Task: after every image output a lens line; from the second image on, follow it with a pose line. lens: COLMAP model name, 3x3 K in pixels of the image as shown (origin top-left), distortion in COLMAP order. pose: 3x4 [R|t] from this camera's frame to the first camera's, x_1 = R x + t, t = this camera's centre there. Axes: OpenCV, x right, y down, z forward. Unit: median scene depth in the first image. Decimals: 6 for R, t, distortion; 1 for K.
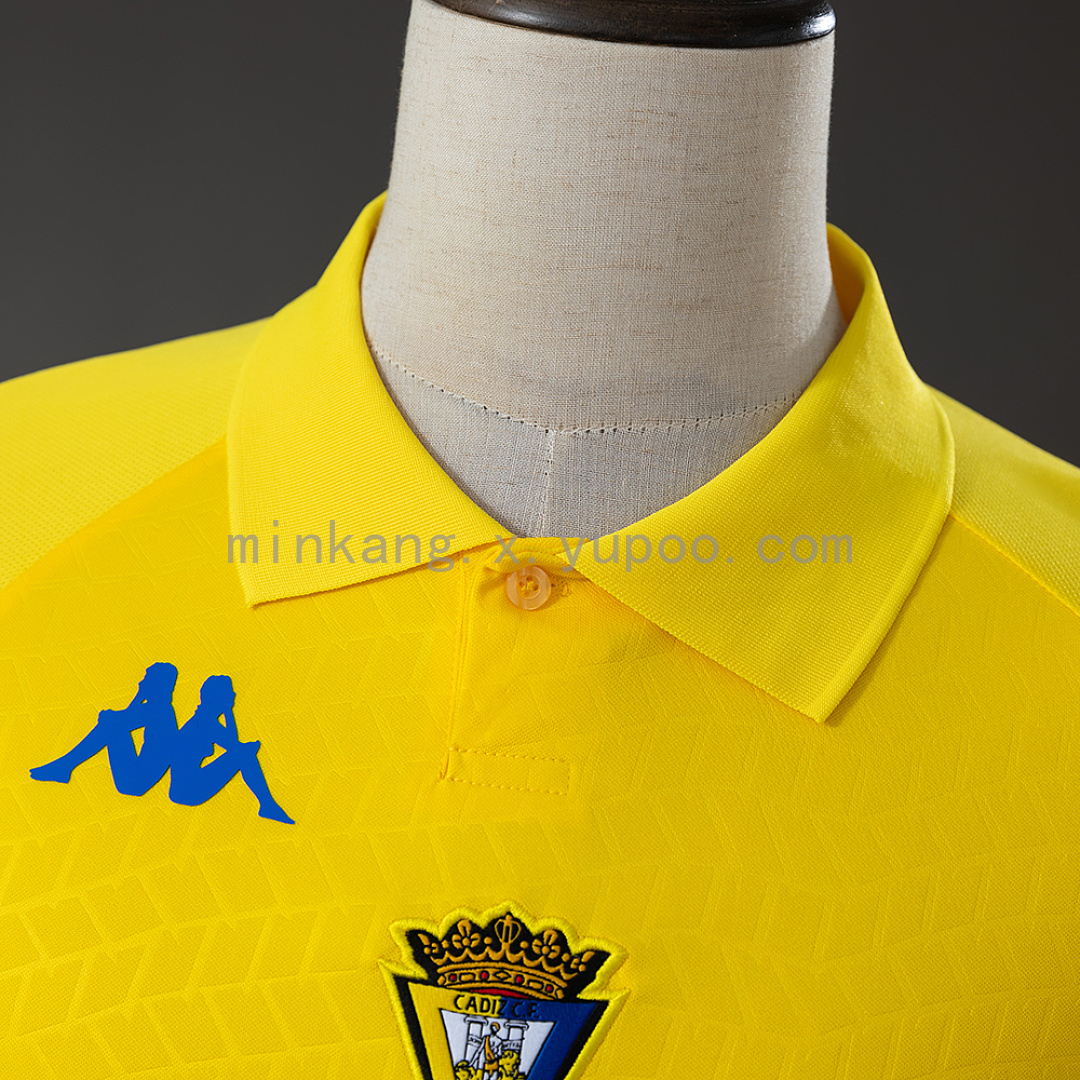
lens RADIAL K [[2460.6, 0, 542.7], [0, 2460.6, 544.0], [0, 0, 1]] dist [-0.069761, 0.000000]
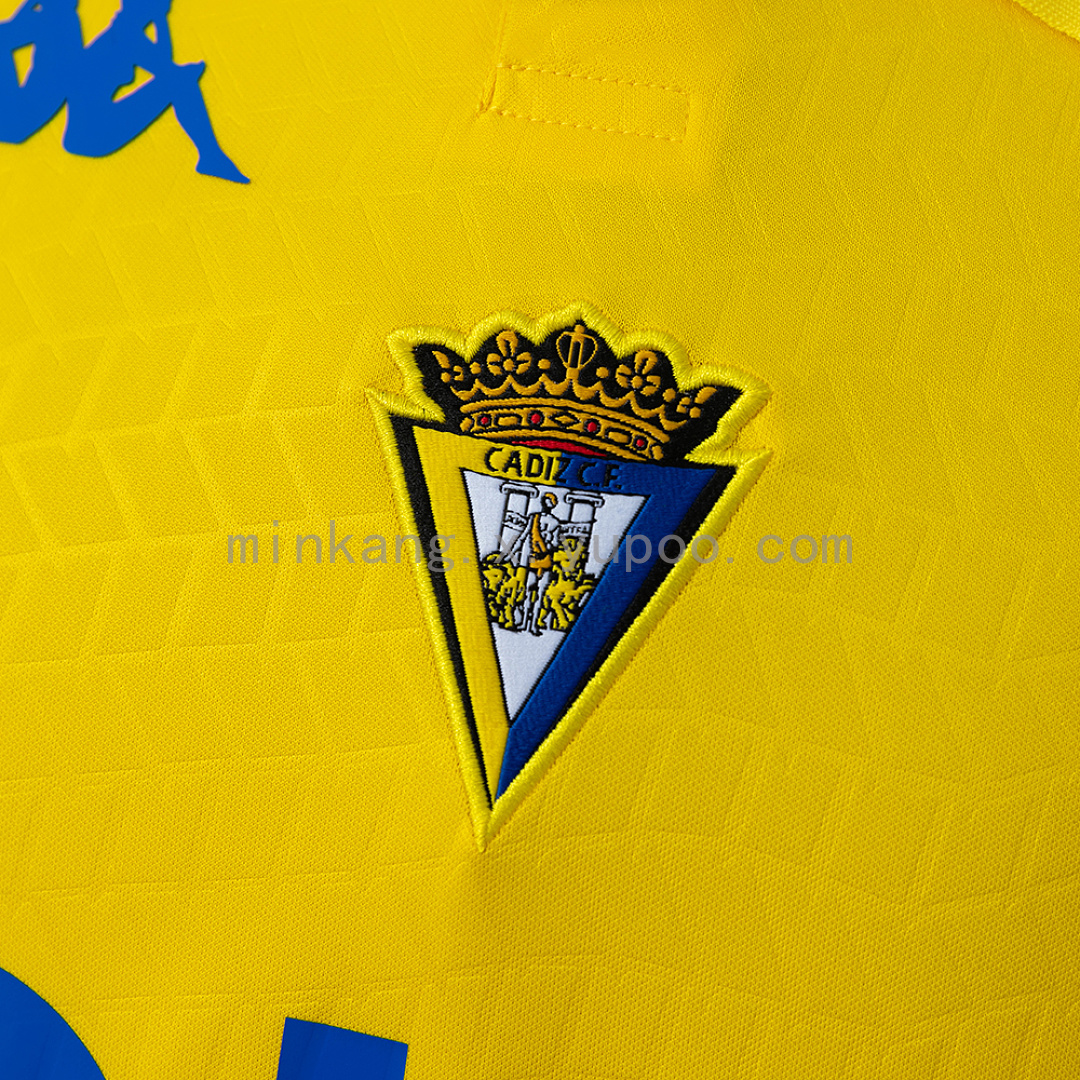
lens RADIAL K [[2460.6, 0, 544.3], [0, 2460.6, 533.0], [0, 0, 1]] dist [-0.069761, 0.000000]
pose [[0.996996, 0.040902, -0.065772, 0.019967], [-0.034141, 0.994319, 0.100819, 0.140892], [0.069522, -0.098270, 0.992728, 0.381669]]
